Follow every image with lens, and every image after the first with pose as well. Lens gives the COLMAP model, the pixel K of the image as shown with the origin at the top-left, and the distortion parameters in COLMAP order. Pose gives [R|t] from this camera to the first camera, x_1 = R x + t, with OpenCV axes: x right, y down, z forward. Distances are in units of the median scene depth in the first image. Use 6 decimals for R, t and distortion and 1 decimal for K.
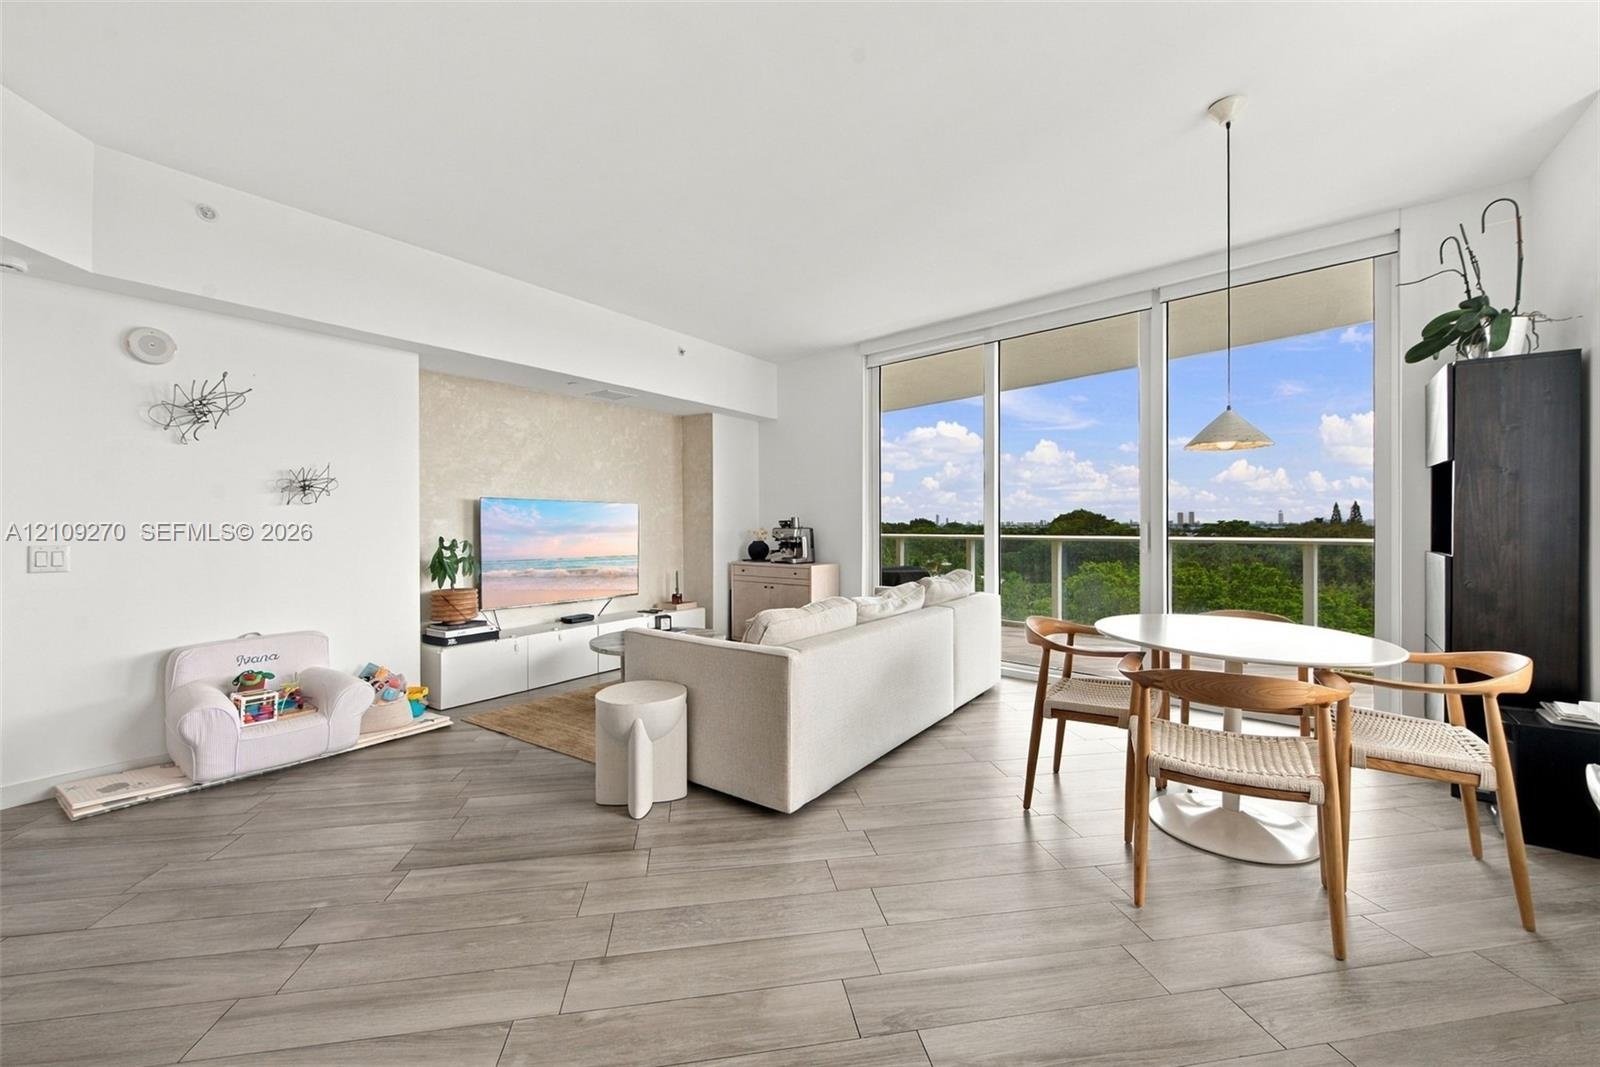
lens RADIAL K [[657.5, 0, 818.6], [0, 657.5, 515.1], [0, 0, 1]] dist [0.000290, -0.000003]
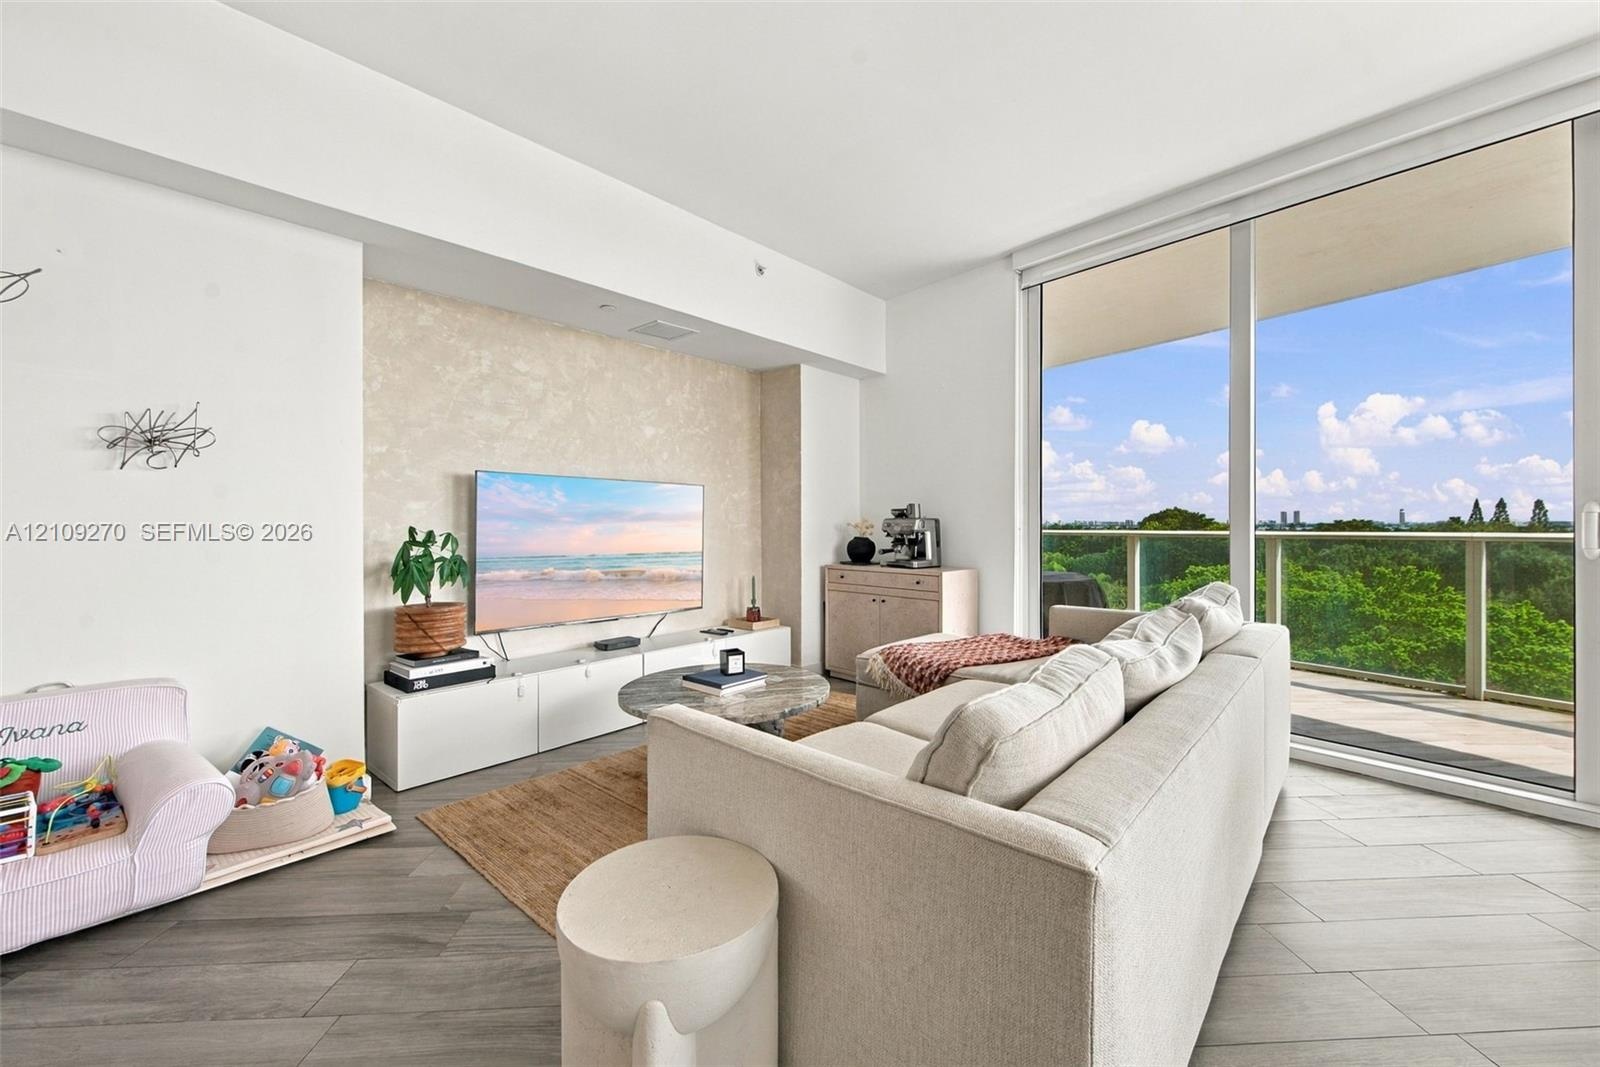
lens RADIAL K [[657.5, 0, 818.6], [0, 657.5, 515.1], [0, 0, 1]] dist [0.000290, -0.000003]
pose [[0.993656, 0.000248, -0.112461, -0.073513], [-0.000093, 0.999999, 0.001386, 0.018180], [0.112462, -0.001366, 0.993655, 0.336911]]
